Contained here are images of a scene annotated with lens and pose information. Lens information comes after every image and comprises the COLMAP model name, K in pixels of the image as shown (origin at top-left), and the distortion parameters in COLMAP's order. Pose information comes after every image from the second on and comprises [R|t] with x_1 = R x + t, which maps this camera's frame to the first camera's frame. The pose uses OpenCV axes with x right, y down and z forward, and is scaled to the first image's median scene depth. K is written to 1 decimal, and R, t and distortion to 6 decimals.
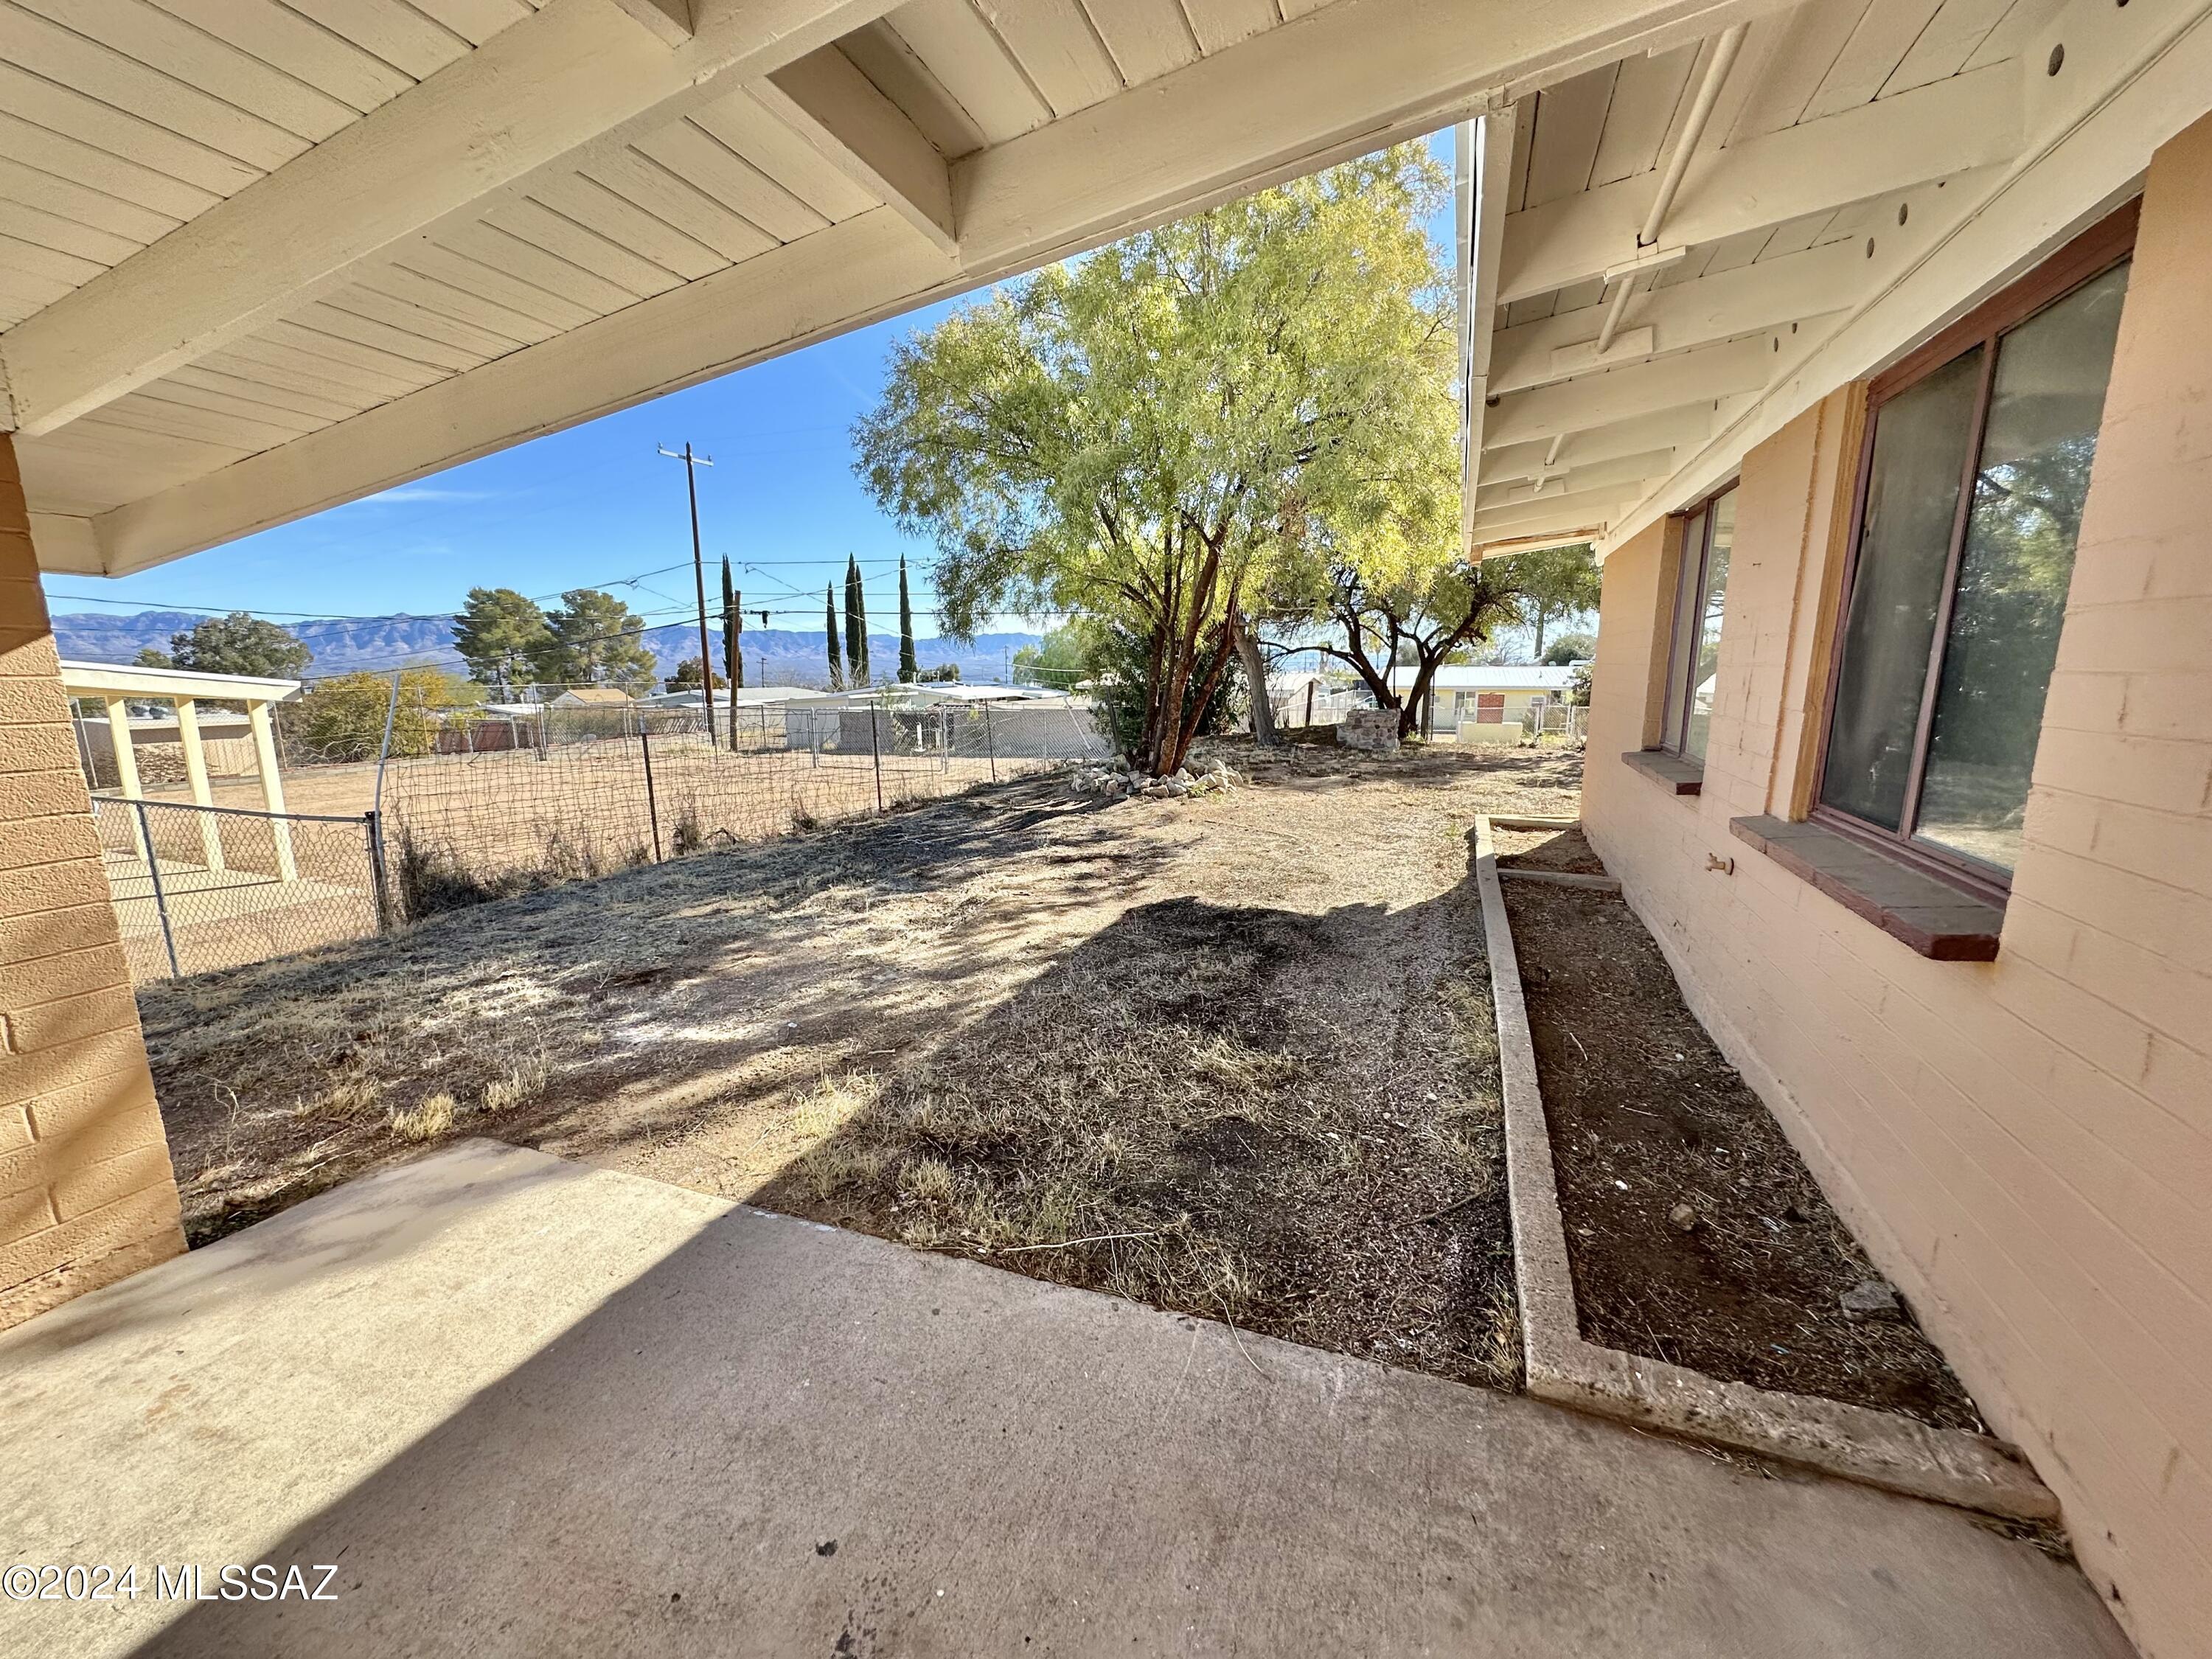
lens RADIAL K [[880.4, 0, 1103.8], [0, 880.4, 830.4], [0, 0, 1]] dist [-0.002823, 0.000416]
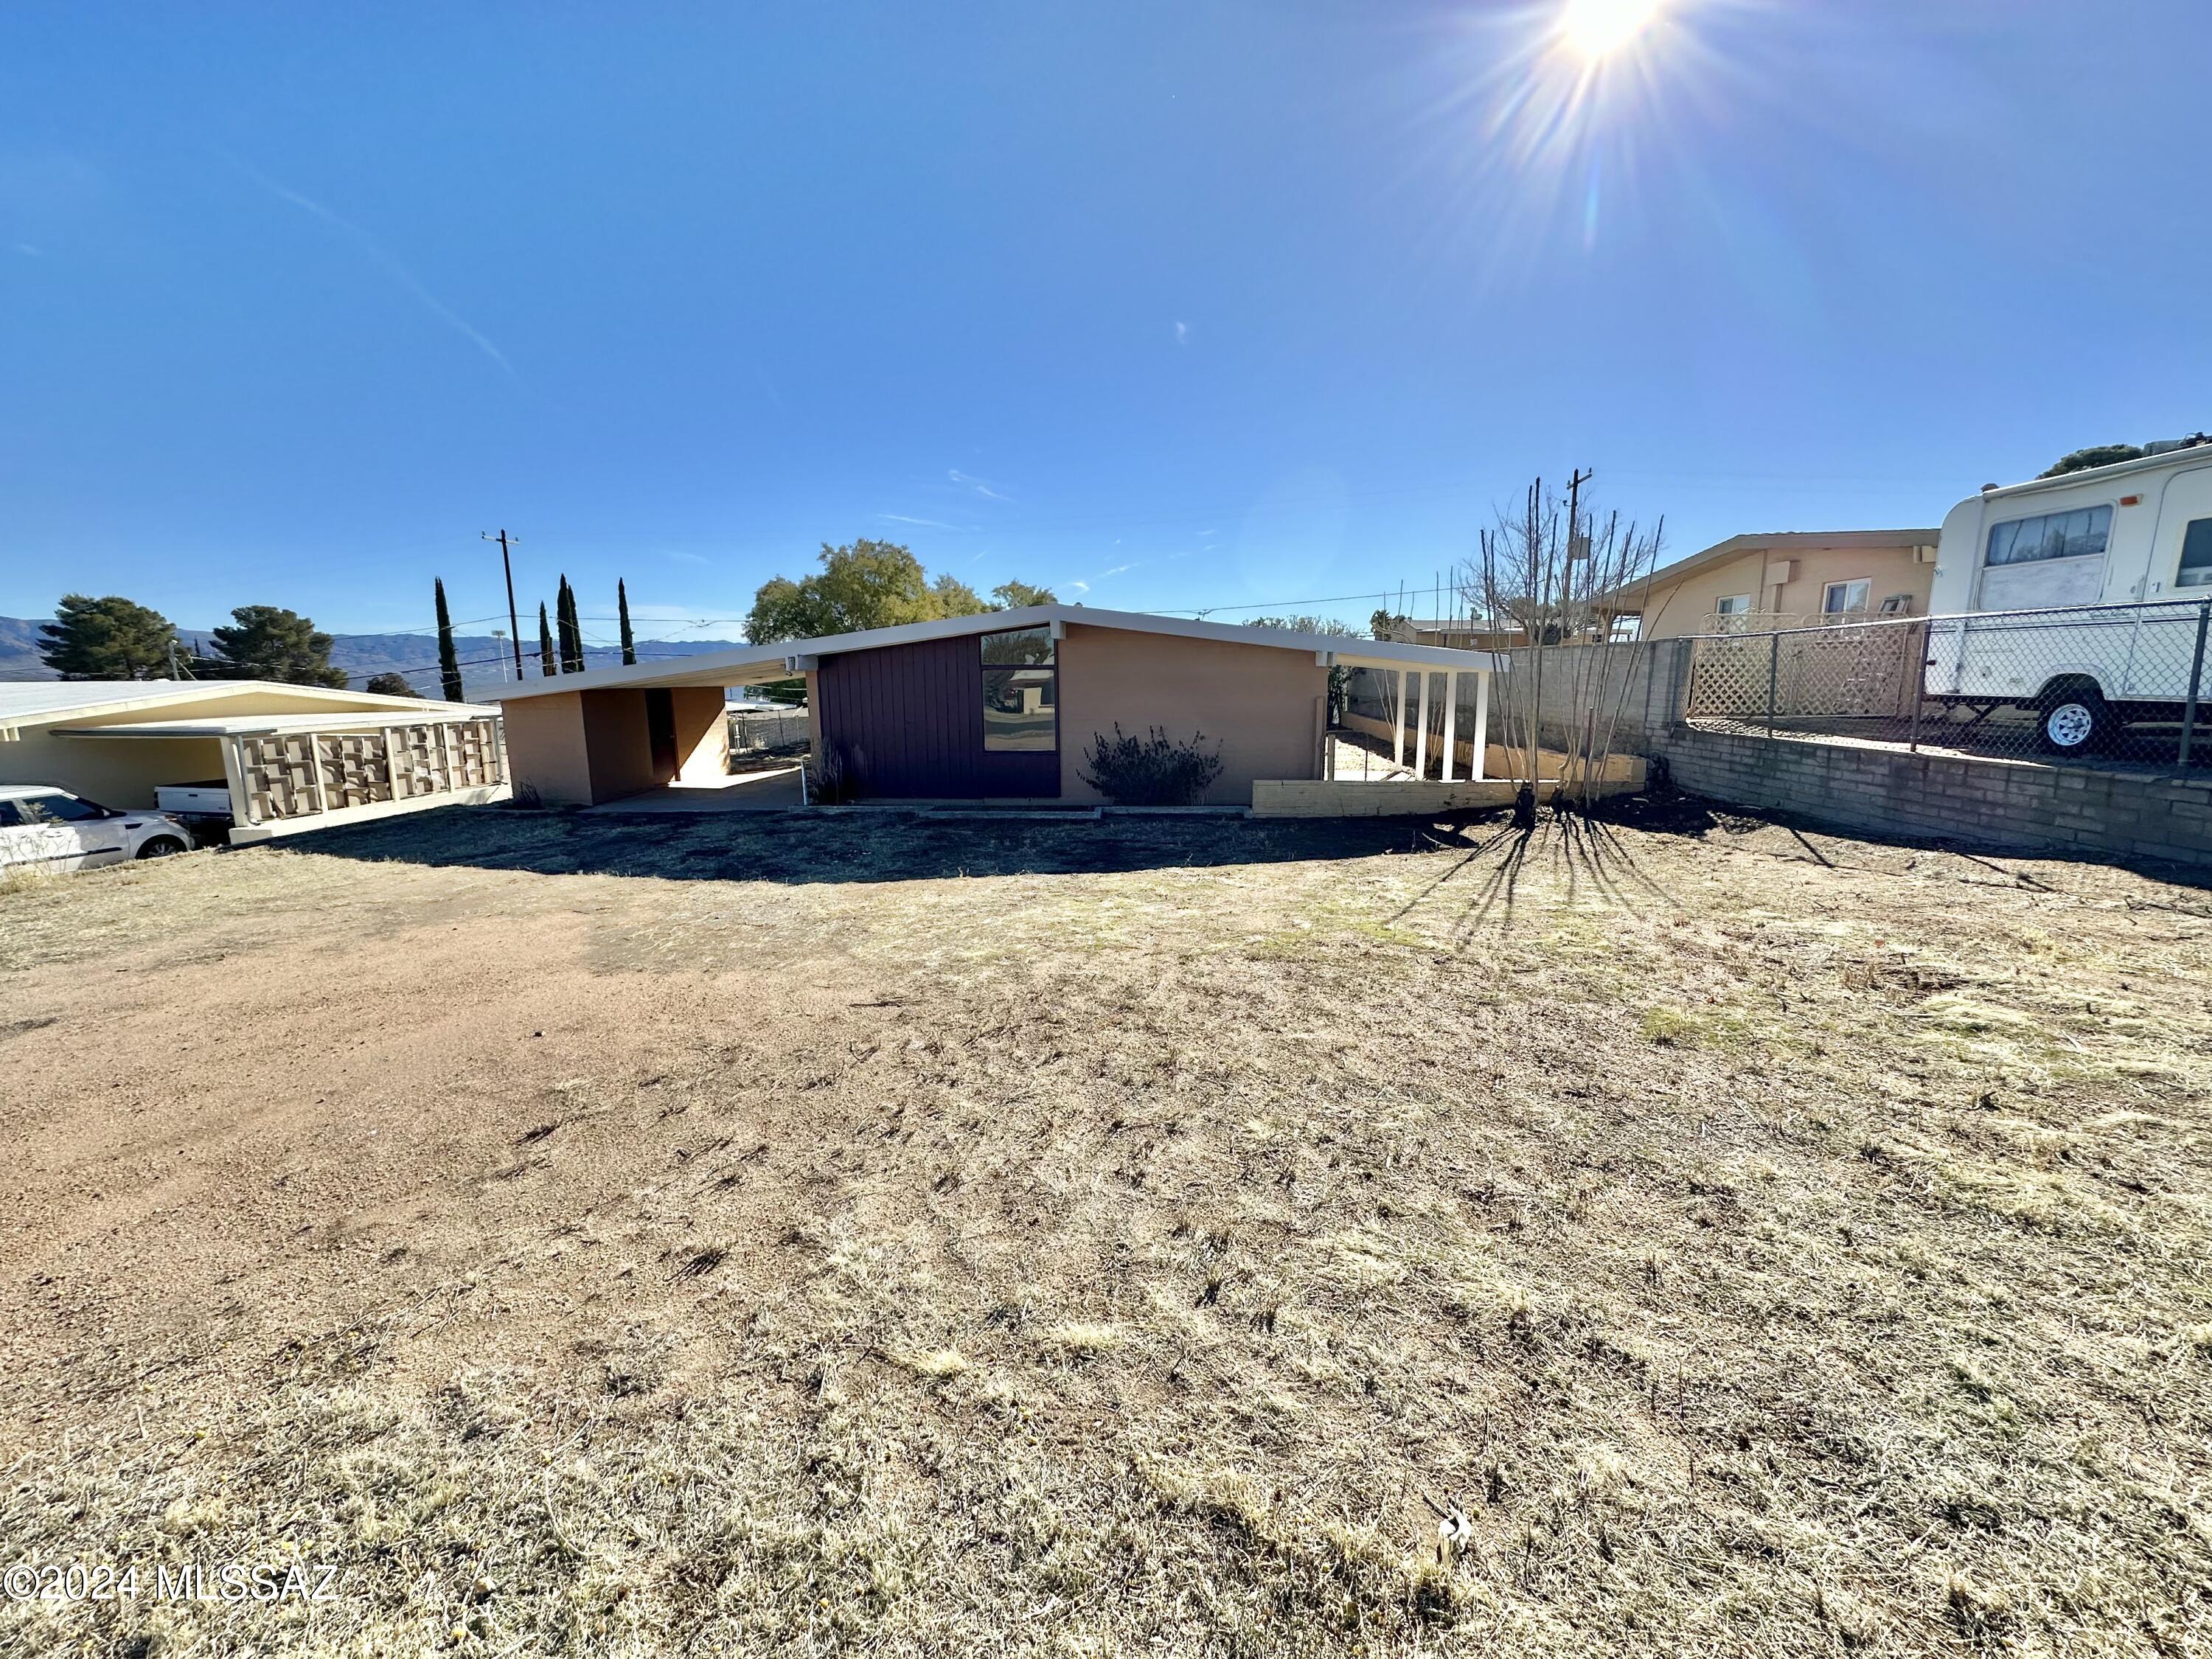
lens RADIAL K [[881.9, 0, 1106.0], [0, 881.9, 829.5], [0, 0, 1]] dist [-0.002721, -0.000226]
pose [[0.953540, -0.053456, 0.296487, -0.011173], [0.057093, 0.998362, -0.003616, 0.156298], [-0.295809, 0.020375, 0.955030, -1.055200]]
